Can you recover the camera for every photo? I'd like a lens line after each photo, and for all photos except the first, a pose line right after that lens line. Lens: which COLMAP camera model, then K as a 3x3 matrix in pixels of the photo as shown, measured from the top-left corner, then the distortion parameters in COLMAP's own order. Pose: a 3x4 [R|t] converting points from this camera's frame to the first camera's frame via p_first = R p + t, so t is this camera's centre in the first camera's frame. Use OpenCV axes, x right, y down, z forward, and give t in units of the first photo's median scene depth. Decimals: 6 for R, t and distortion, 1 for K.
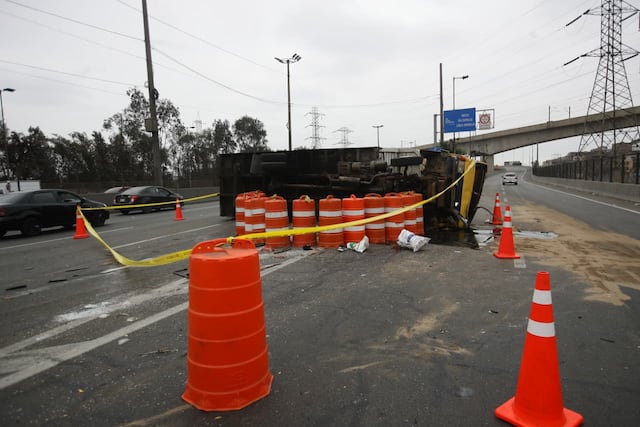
lens RADIAL K [[415.4, 0, 336.7], [0, 415.4, 210.5], [0, 0, 1]] dist [-0.001631, 0.000946]
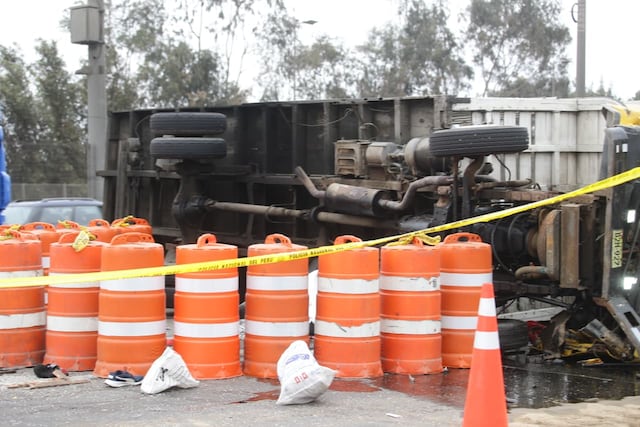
lens RADIAL K [[1429.6, 0, 319.5], [0, 1429.6, 214.4], [0, 0, 1]] dist [0.014394, -0.159771]
pose [[0.919559, 0.034050, -0.391474, 0.187608], [-0.056037, 0.997420, -0.044876, -0.002078], [0.388936, 0.063203, 0.919094, -0.024614]]
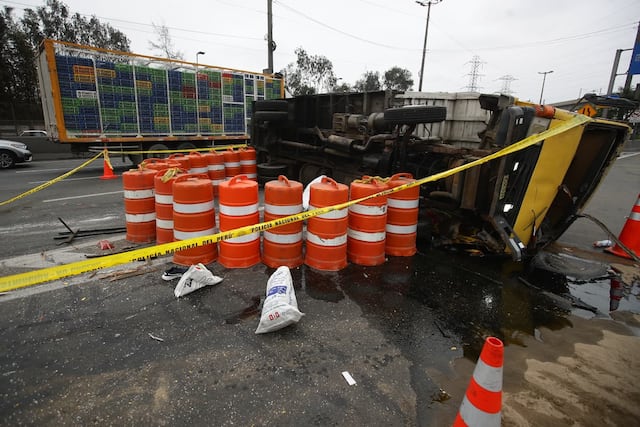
lens RADIAL K [[325.0, 0, 289.8], [0, 325.0, 202.1], [0, 0, 1]] dist [0.001400, 0.000493]
pose [[0.846247, 0.161429, -0.507747, 0.101188], [-0.077636, 0.980184, 0.182239, -0.027595], [0.527105, -0.114800, 0.842011, 0.207252]]
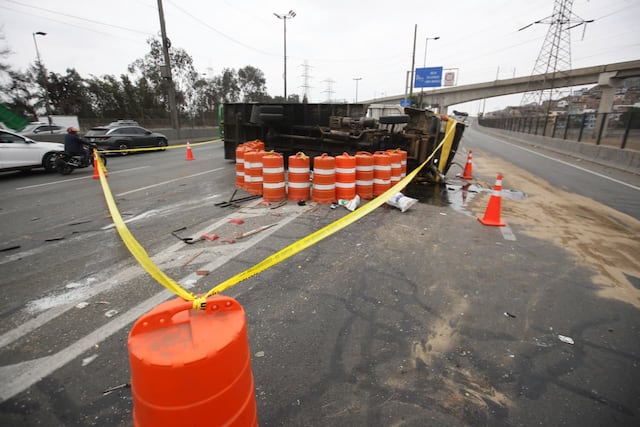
lens RADIAL K [[315.9, 0, 320.8], [0, 315.9, 205.2], [0, 0, 1]] dist [0.000883, 0.000638]
pose [[0.999310, 0.036043, 0.008952, -0.008498], [-0.037077, 0.982088, 0.184741, -0.016839], [-0.002133, -0.184946, 0.982746, 0.057027]]
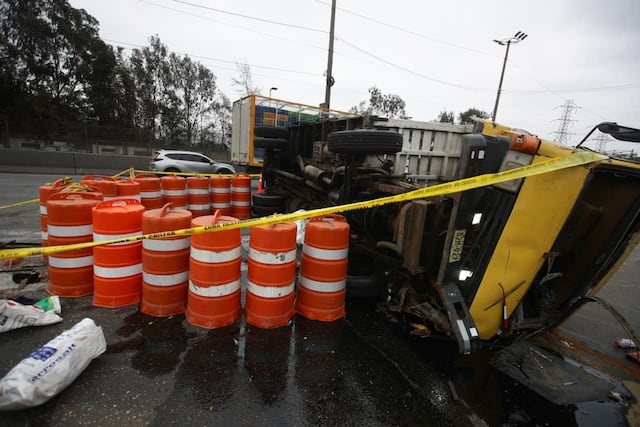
lens RADIAL K [[308.1, 0, 306.7], [0, 308.1, 220.7], [0, 0, 1]] dist [-0.001464, 0.000897]
pose [[0.726090, 0.218081, -0.652100, 0.134420], [-0.144214, 0.975577, 0.165684, -0.032280], [0.672306, -0.026260, 0.739807, 0.275324]]
